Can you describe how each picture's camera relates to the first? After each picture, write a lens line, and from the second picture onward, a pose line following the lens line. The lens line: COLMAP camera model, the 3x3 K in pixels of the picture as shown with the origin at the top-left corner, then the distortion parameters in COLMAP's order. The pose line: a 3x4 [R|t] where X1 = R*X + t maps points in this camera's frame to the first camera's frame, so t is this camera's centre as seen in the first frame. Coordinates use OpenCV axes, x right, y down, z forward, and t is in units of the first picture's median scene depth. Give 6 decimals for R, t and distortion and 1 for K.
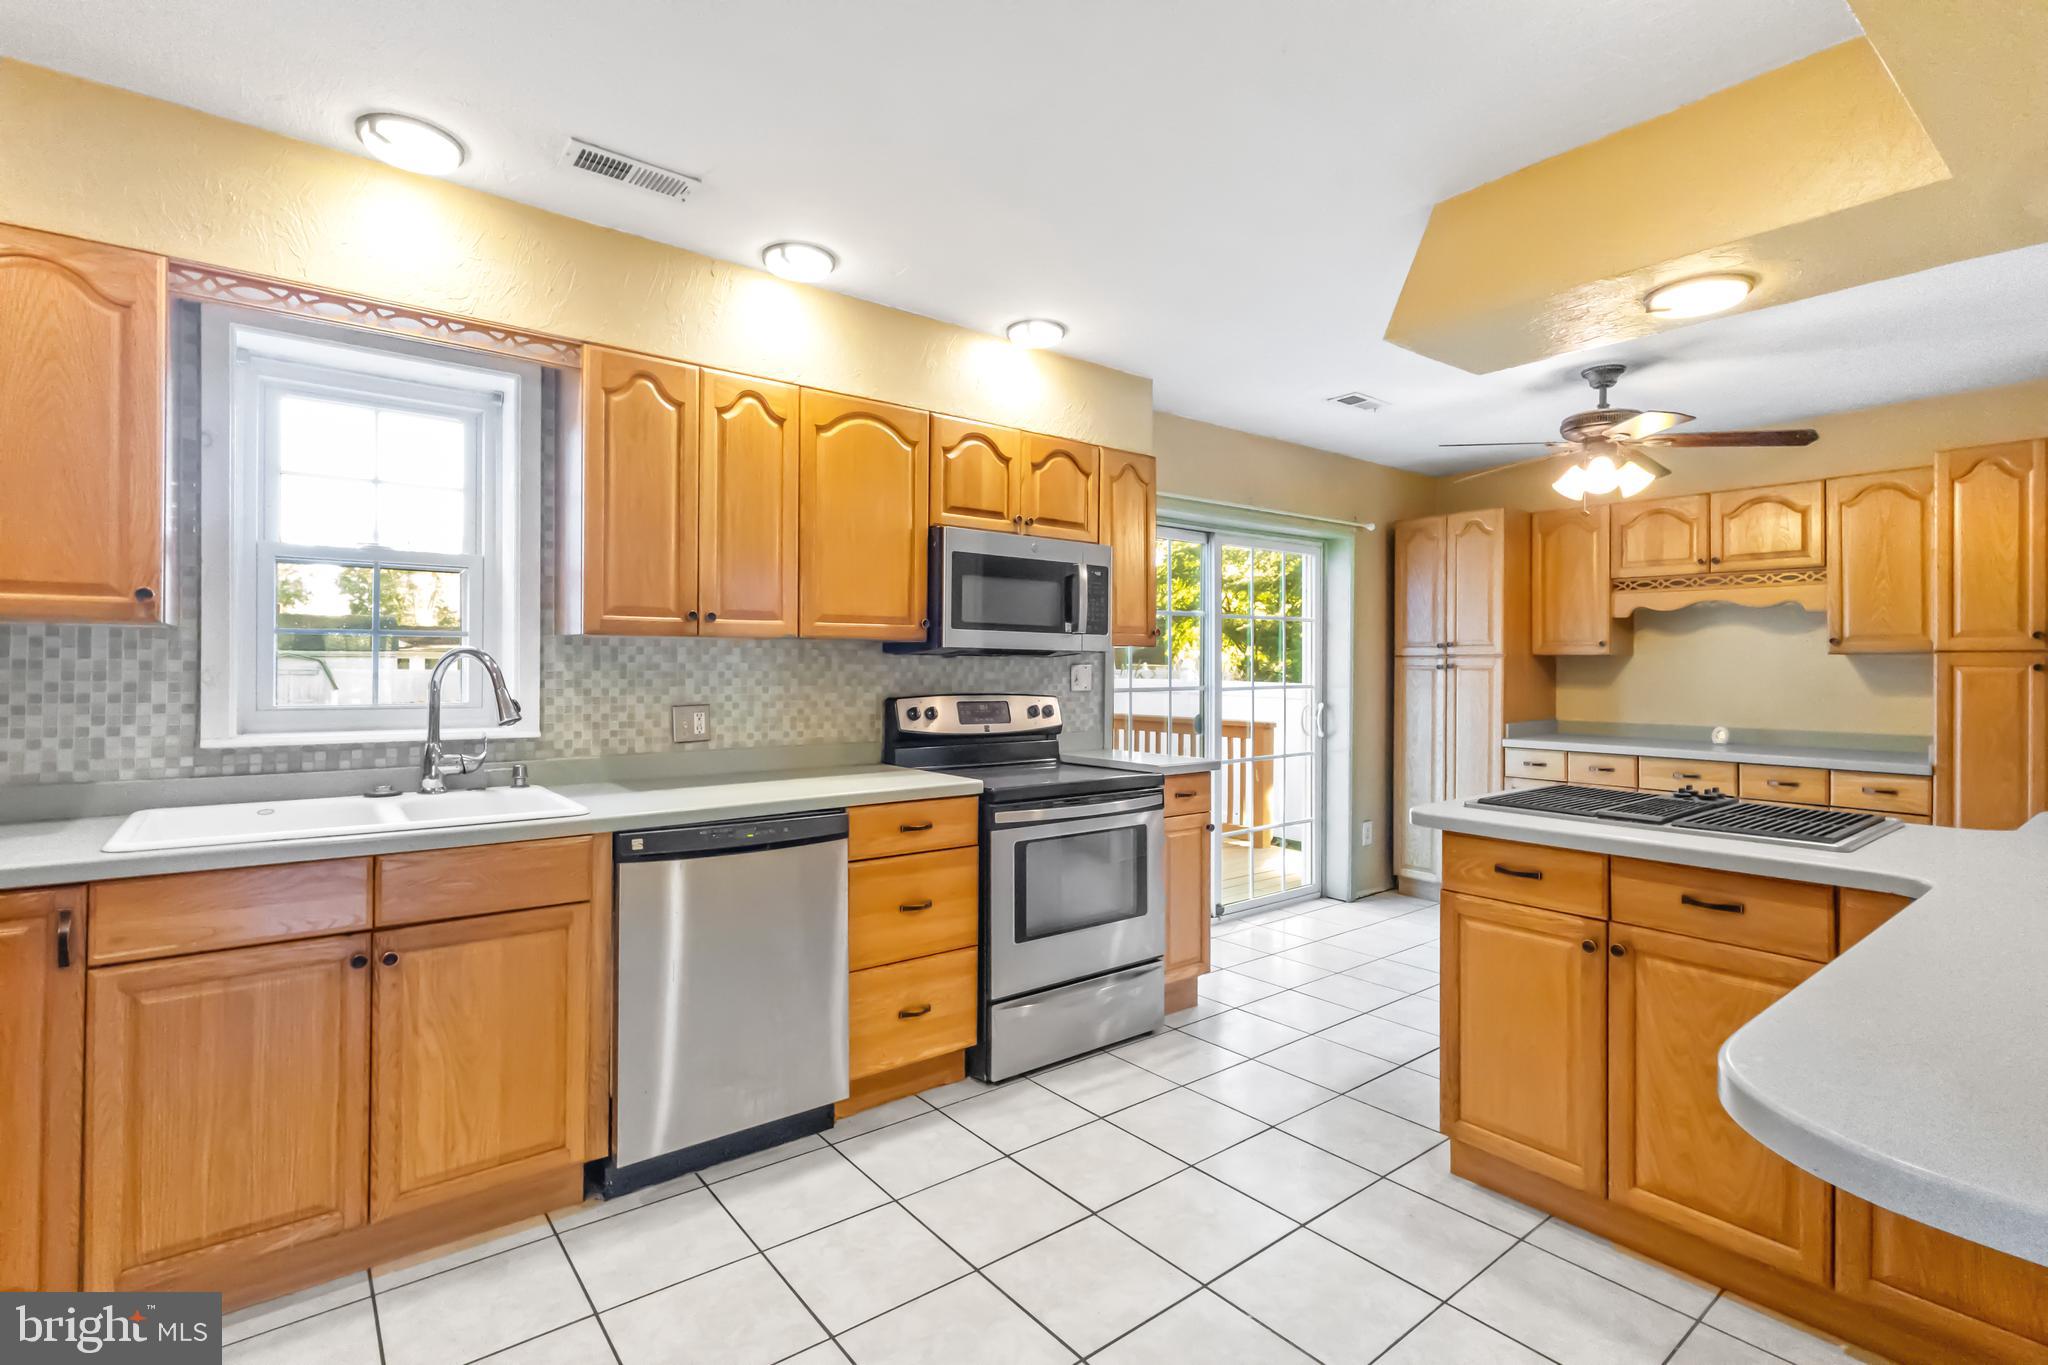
lens RADIAL K [[963.9, 0, 1039.6], [0, 963.9, 660.9], [0, 0, 1]] dist [0.011350, 0.000685]
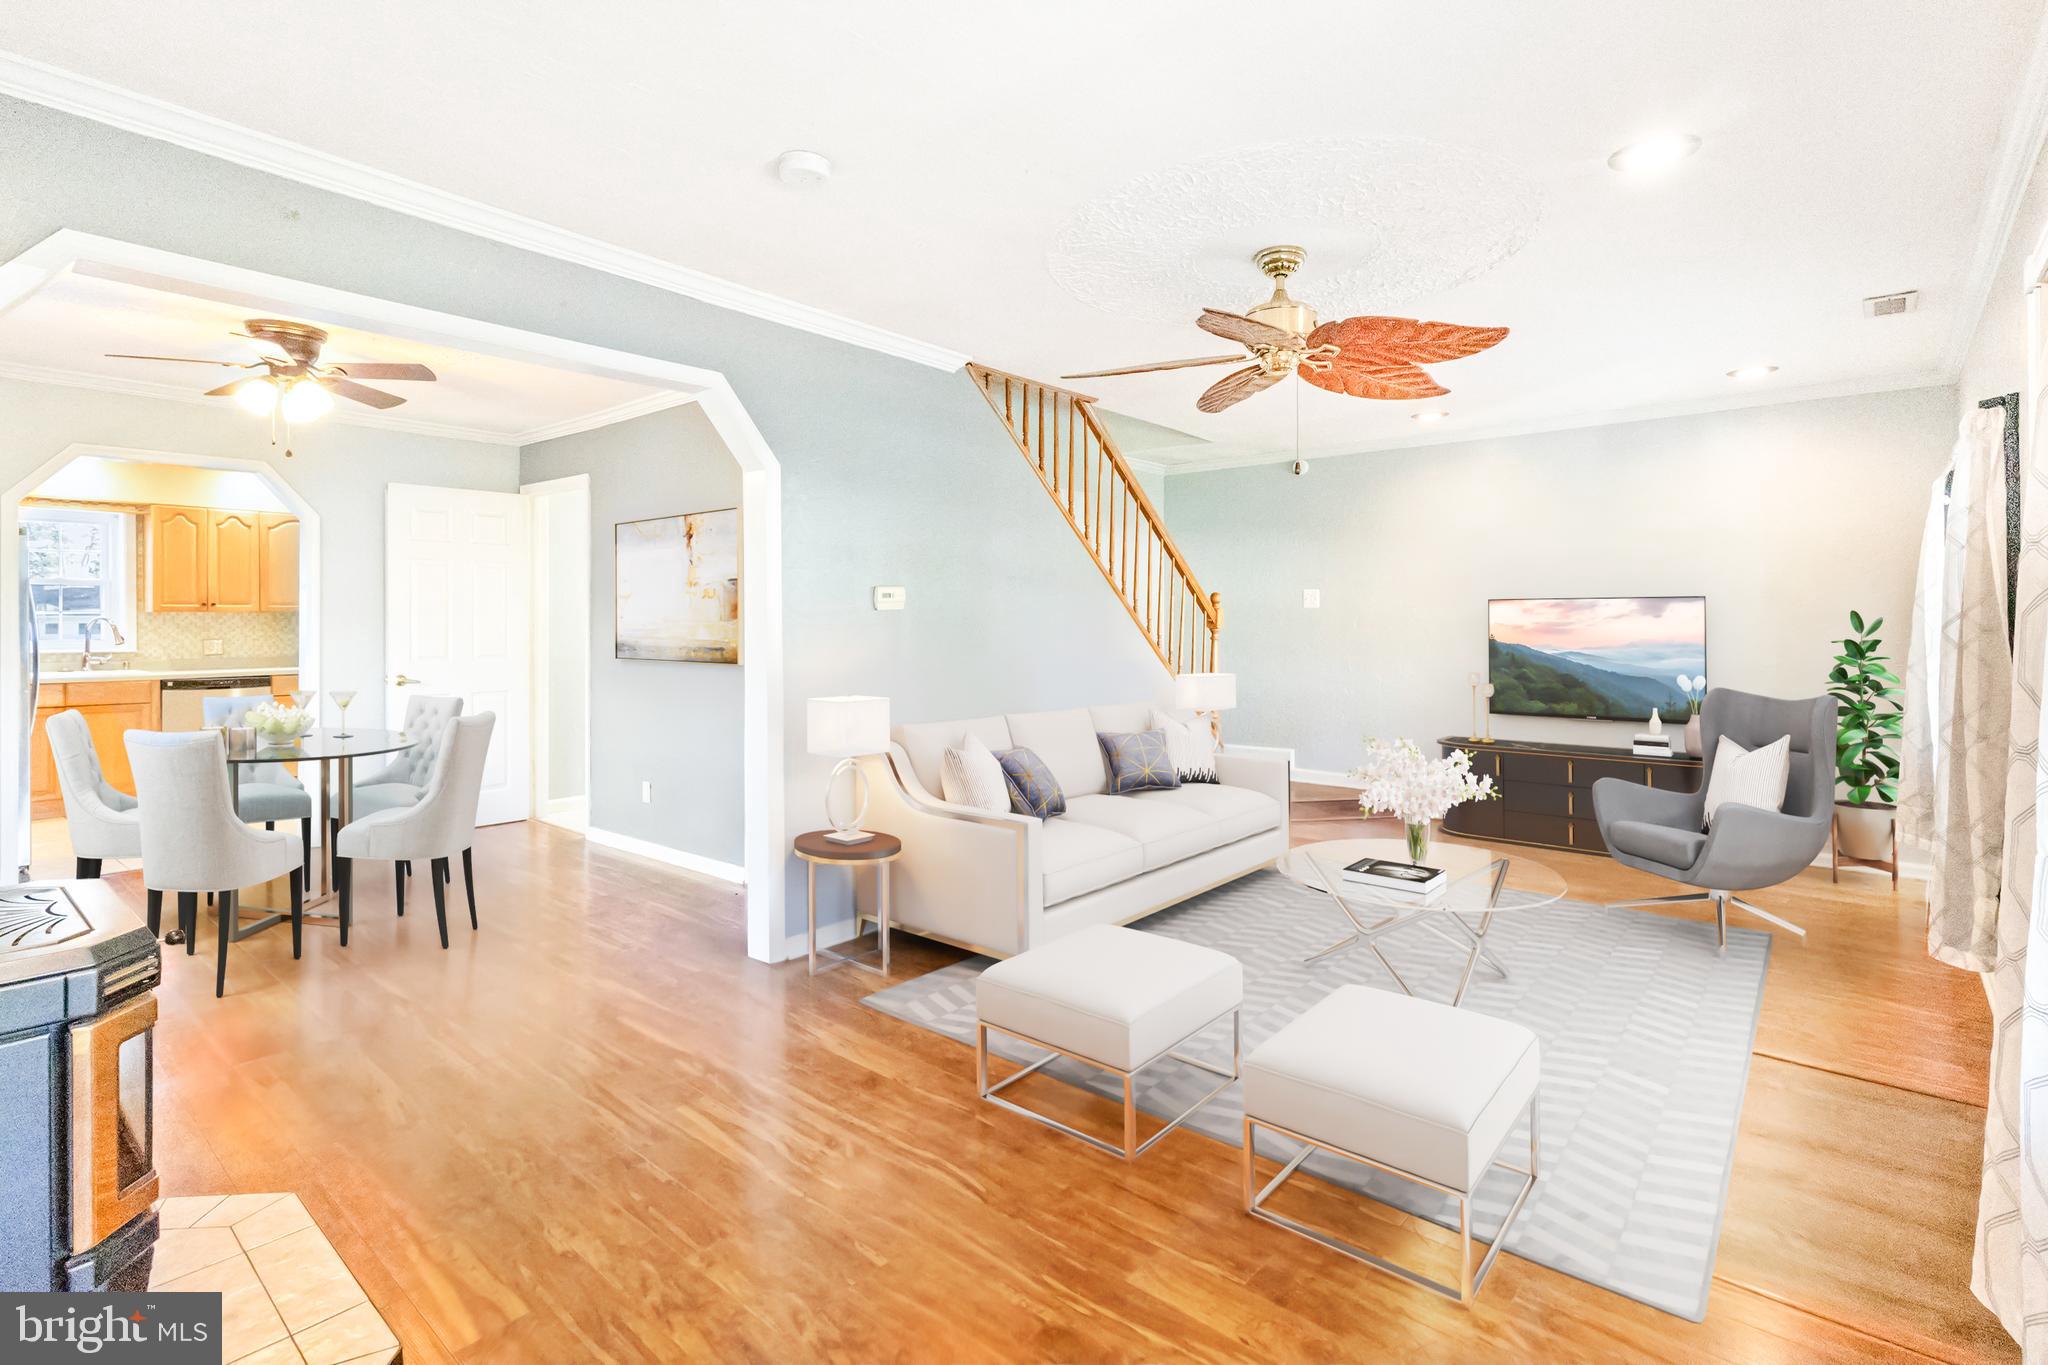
lens RADIAL K [[963.8, 0, 1027.7], [0, 963.8, 626.5], [0, 0, 1]] dist [0.013711, -0.000222]
pose [[0.979307, -0.009485, 0.202160, 1.224507], [0.007938, 0.999933, 0.008464, 0.008615], [-0.202227, -0.006684, 0.979316, -1.929887]]
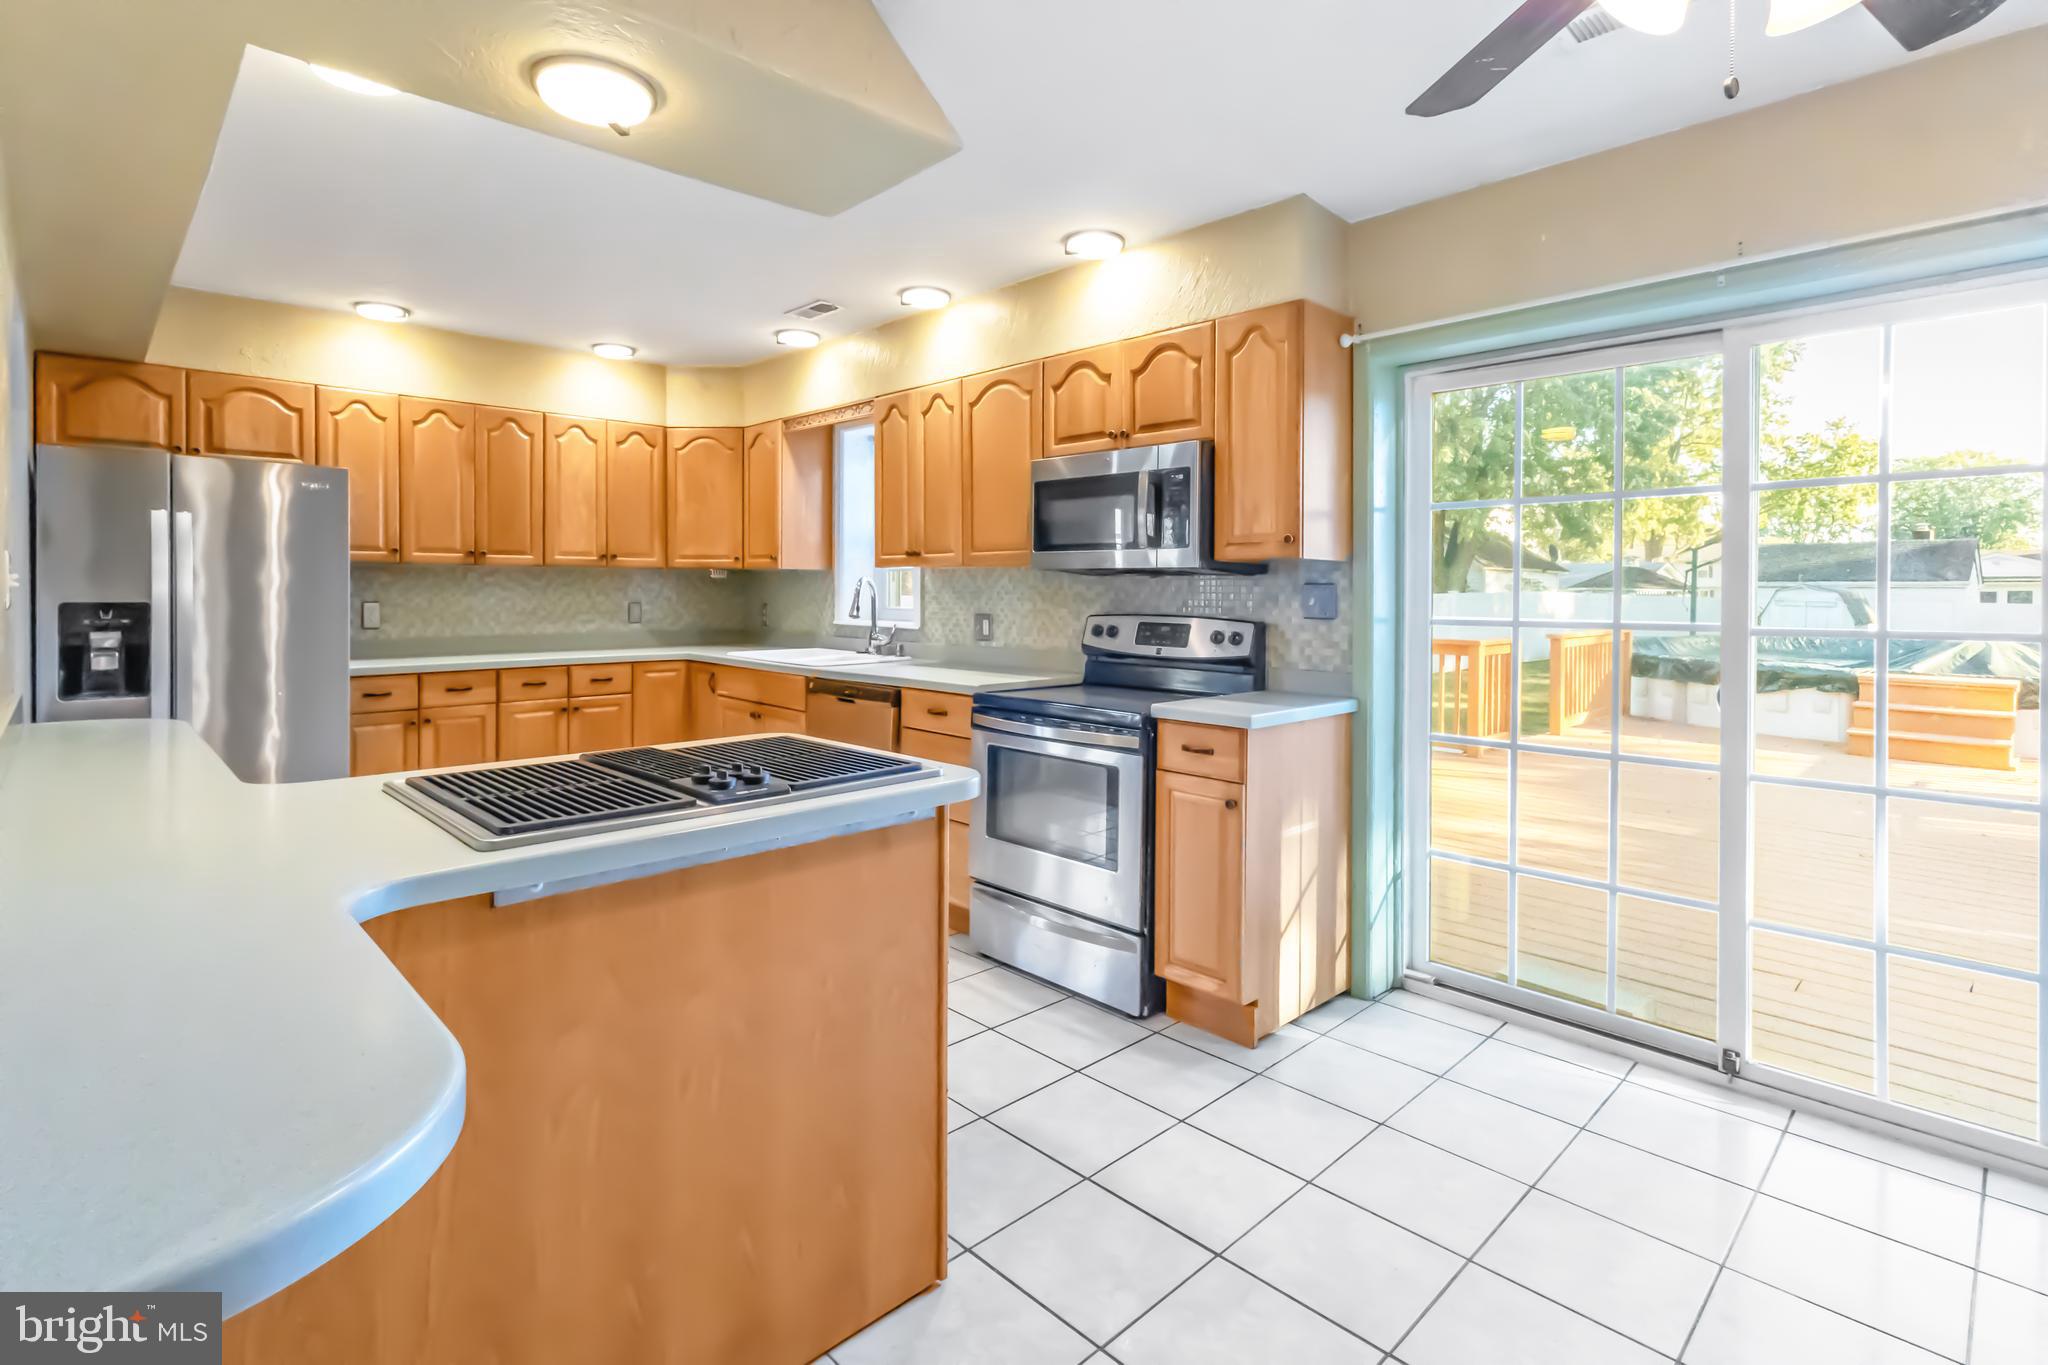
lens RADIAL K [[986.6, 0, 1083.1], [0, 986.6, 586.0], [0, 0, 1]] dist [-0.062825, -0.001211]
pose [[0.126434, -0.010496, -0.991920, 1.153536], [-0.001910, 0.999940, -0.010824, 0.020570], [0.991973, 0.003263, 0.126406, 1.017682]]
